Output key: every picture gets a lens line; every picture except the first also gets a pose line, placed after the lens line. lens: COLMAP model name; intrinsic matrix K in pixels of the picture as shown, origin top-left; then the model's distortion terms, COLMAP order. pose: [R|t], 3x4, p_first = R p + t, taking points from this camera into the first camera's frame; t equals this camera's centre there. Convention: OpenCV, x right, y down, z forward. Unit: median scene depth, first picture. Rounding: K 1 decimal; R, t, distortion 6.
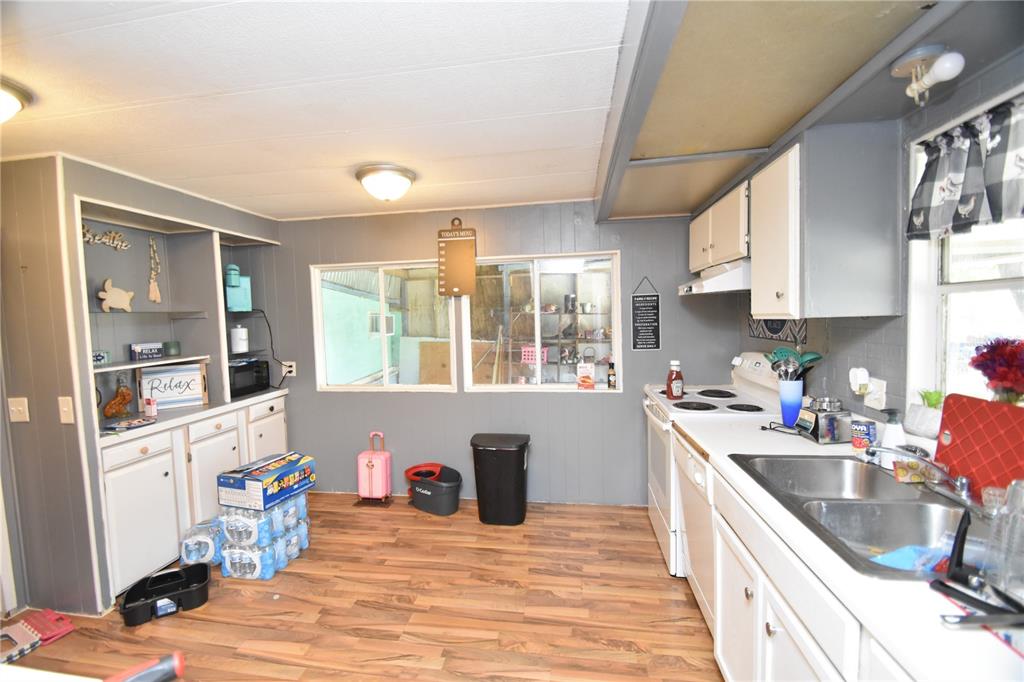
lens RADIAL K [[429.9, 0, 505.6], [0, 429.9, 339.0], [0, 0, 1]] dist [0.002067, 0.000052]
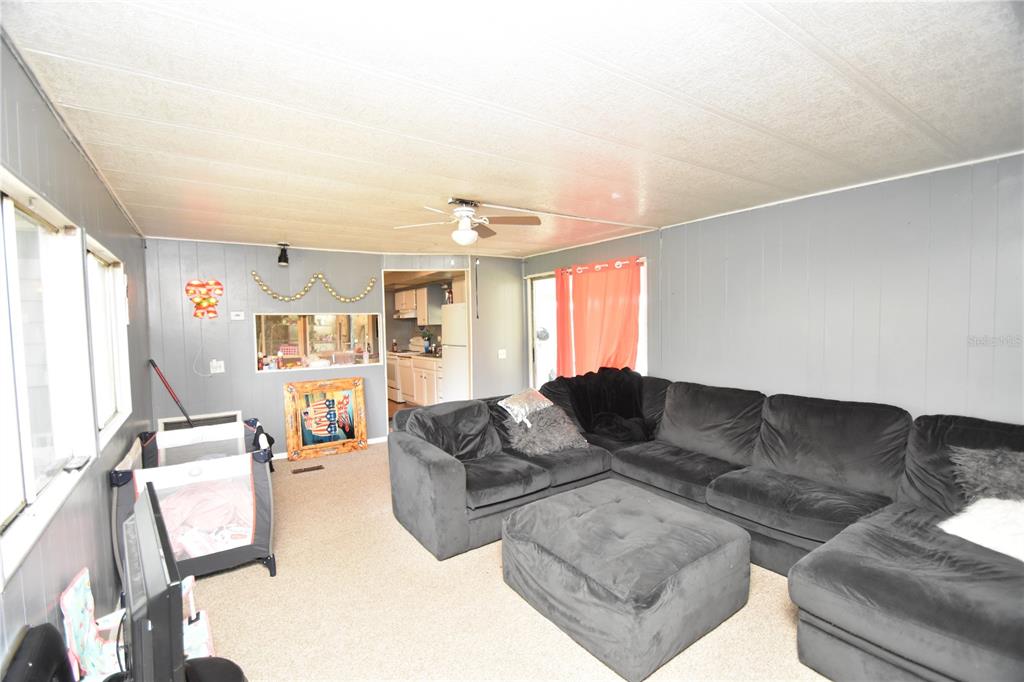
lens RADIAL K [[441.2, 0, 507.9], [0, 441.2, 341.2], [0, 0, 1]] dist [-0.006479, -0.006527]
pose [[0.716591, -0.018448, 0.697250, -1.447185], [0.041967, 0.998979, -0.016699, 0.179486], [-0.696230, 0.041228, 0.716634, -2.155041]]
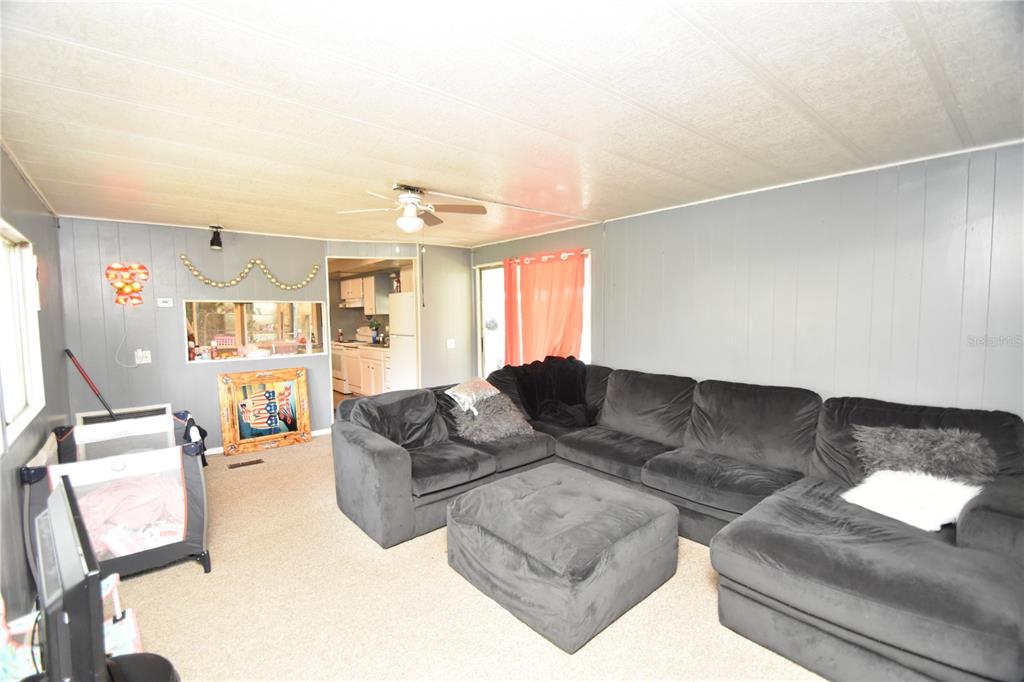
lens RADIAL K [[441.2, 0, 506.6], [0, 441.2, 341.8], [0, 0, 1]] dist [-0.006479, -0.006527]
pose [[0.639012, -0.032345, 0.768516, -1.445608], [0.040410, 0.999147, 0.008451, 0.188269], [-0.768134, 0.025655, 0.639775, -2.176399]]
